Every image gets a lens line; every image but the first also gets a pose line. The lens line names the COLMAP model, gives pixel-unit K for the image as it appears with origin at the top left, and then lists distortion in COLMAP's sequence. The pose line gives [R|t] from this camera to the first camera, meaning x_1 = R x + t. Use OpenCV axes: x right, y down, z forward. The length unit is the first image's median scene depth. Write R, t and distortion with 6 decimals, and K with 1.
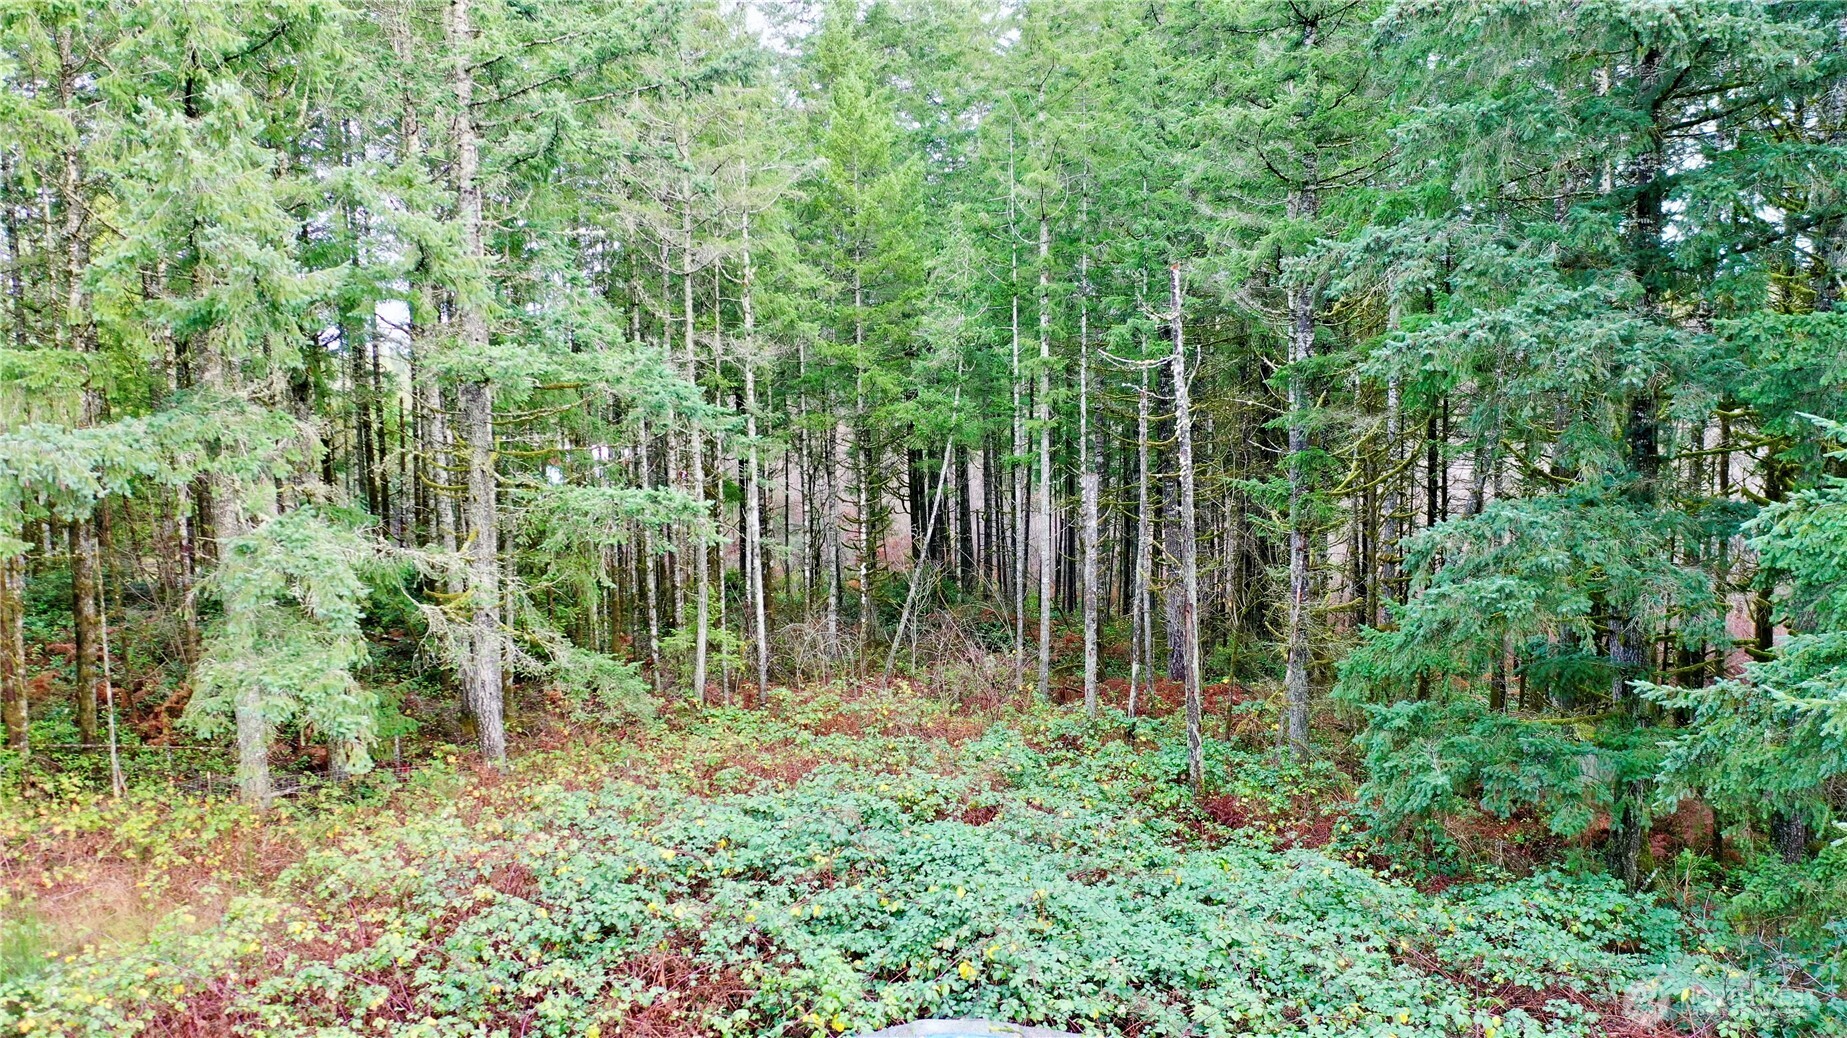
lens RADIAL K [[1434.2, 0, 923.5], [0, 1434.2, 519.0], [0, 0, 1]] dist [0.000938, 0.004507]
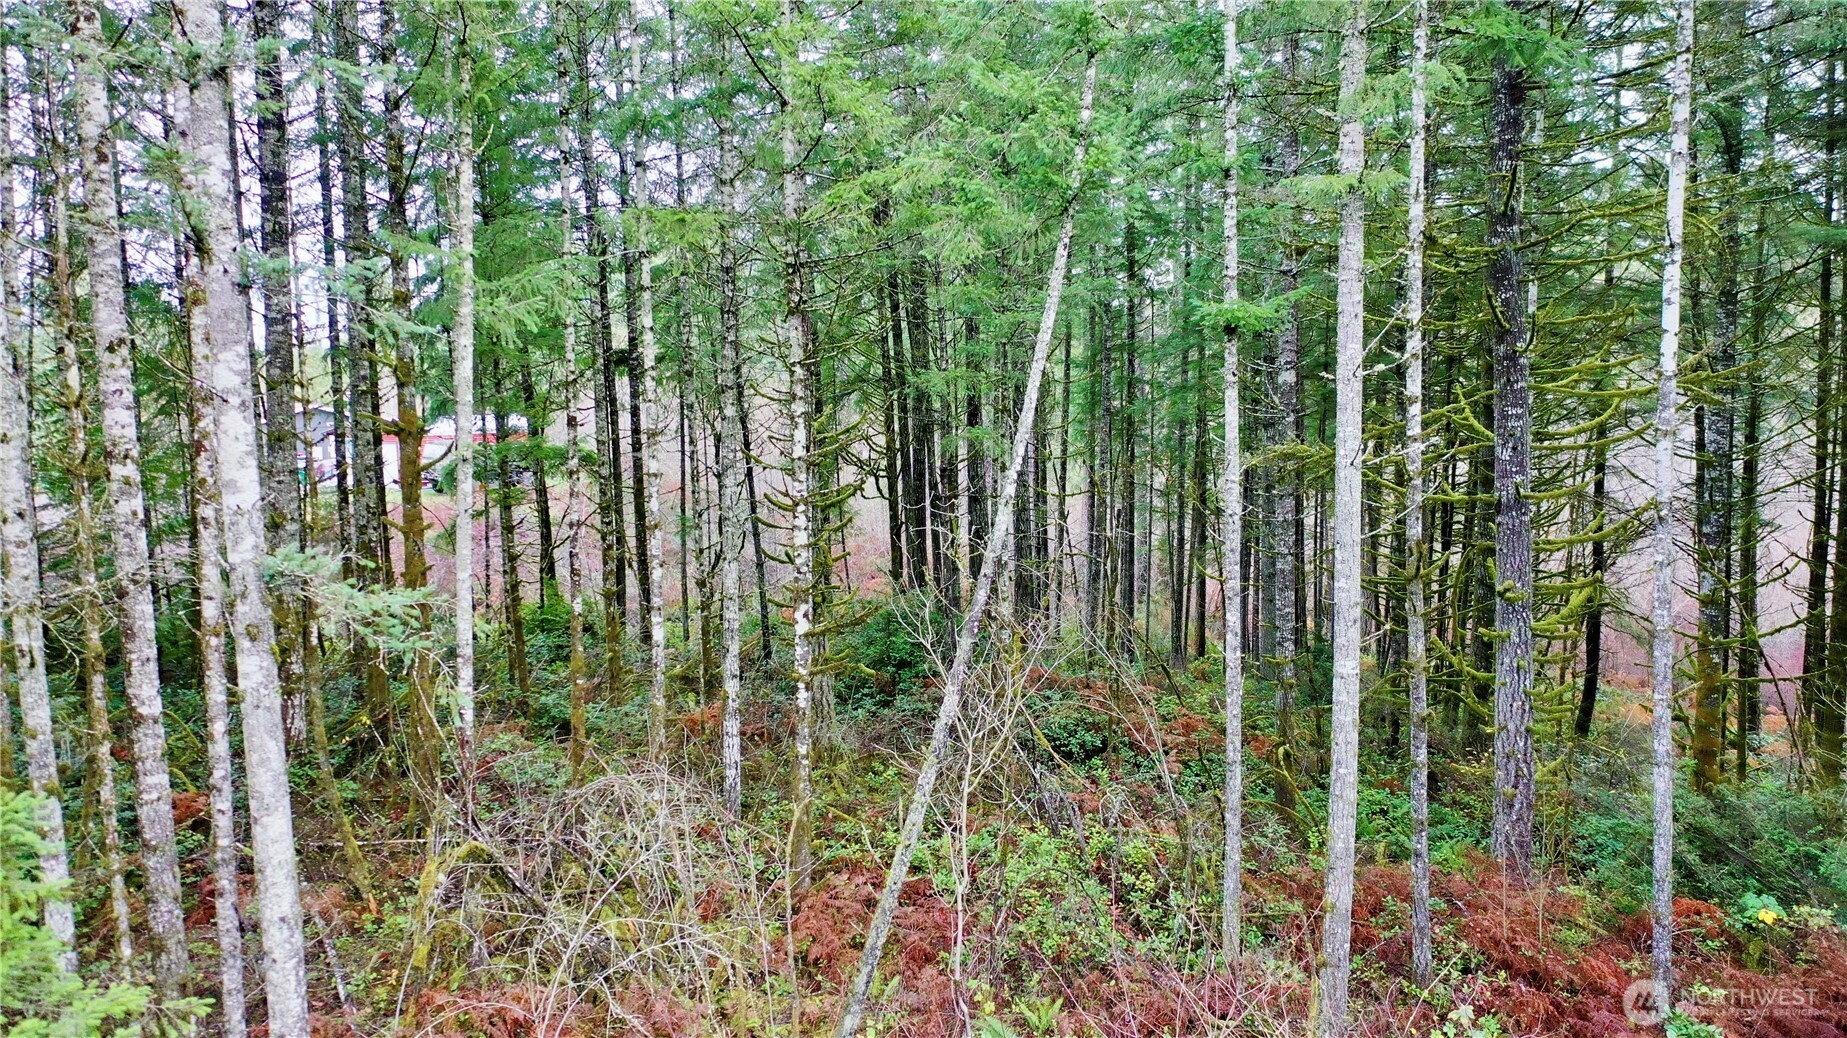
lens RADIAL K [[1434.2, 0, 923.5], [0, 1434.2, 519.0], [0, 0, 1]] dist [0.000938, 0.004507]
pose [[0.999412, -0.008963, 0.033109, -0.013470], [0.009073, 0.999954, -0.003181, 0.005075], [-0.033079, 0.003480, 0.999447, 0.384036]]
